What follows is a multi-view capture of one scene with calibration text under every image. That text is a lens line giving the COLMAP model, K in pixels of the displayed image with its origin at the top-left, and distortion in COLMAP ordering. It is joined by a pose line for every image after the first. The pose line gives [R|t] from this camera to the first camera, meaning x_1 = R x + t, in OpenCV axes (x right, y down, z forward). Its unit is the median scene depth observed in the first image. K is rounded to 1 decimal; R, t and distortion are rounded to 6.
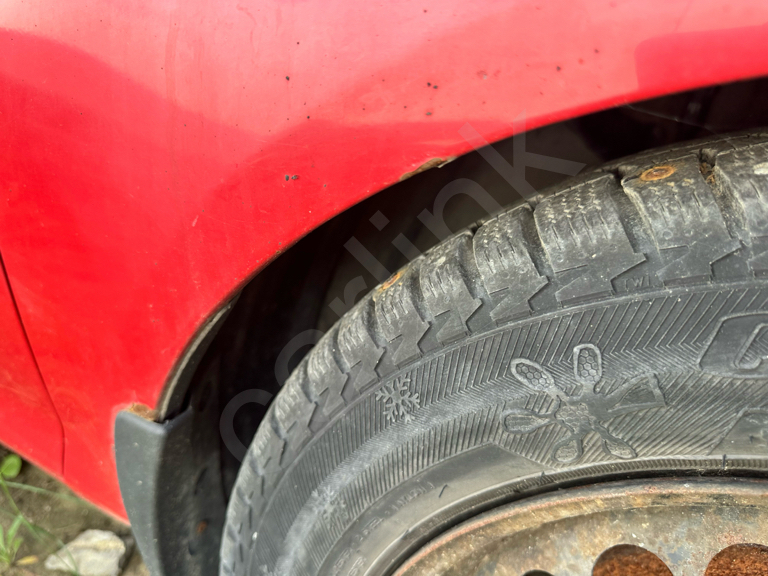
lens RADIAL K [[531.4, 0, 393.0], [0, 531.4, 289.2], [0, 0, 1]] dist [0.052496, -0.070122]
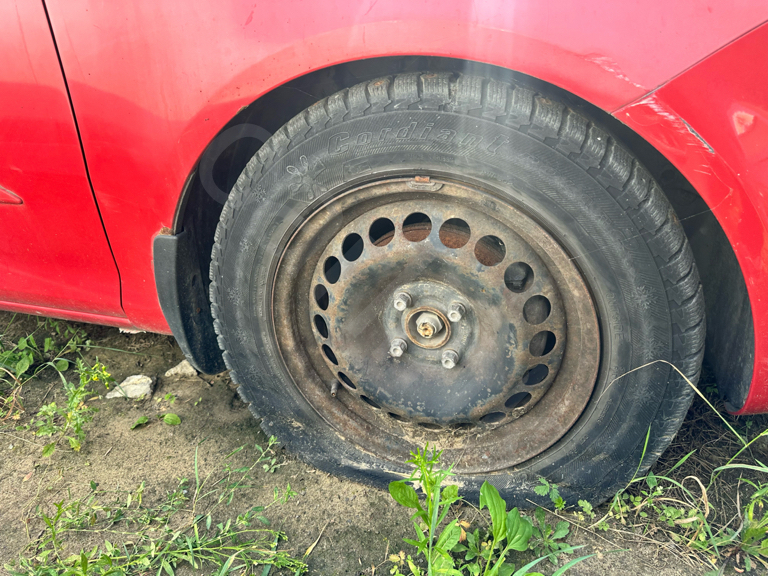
lens RADIAL K [[531.4, 0, 393.0], [0, 531.4, 289.2], [0, 0, 1]] dist [0.052496, -0.070122]
pose [[0.977838, -0.187003, 0.094136, 0.315879], [0.181478, 0.981293, 0.064260, 0.592146], [-0.104392, -0.045753, 0.993483, -1.802068]]
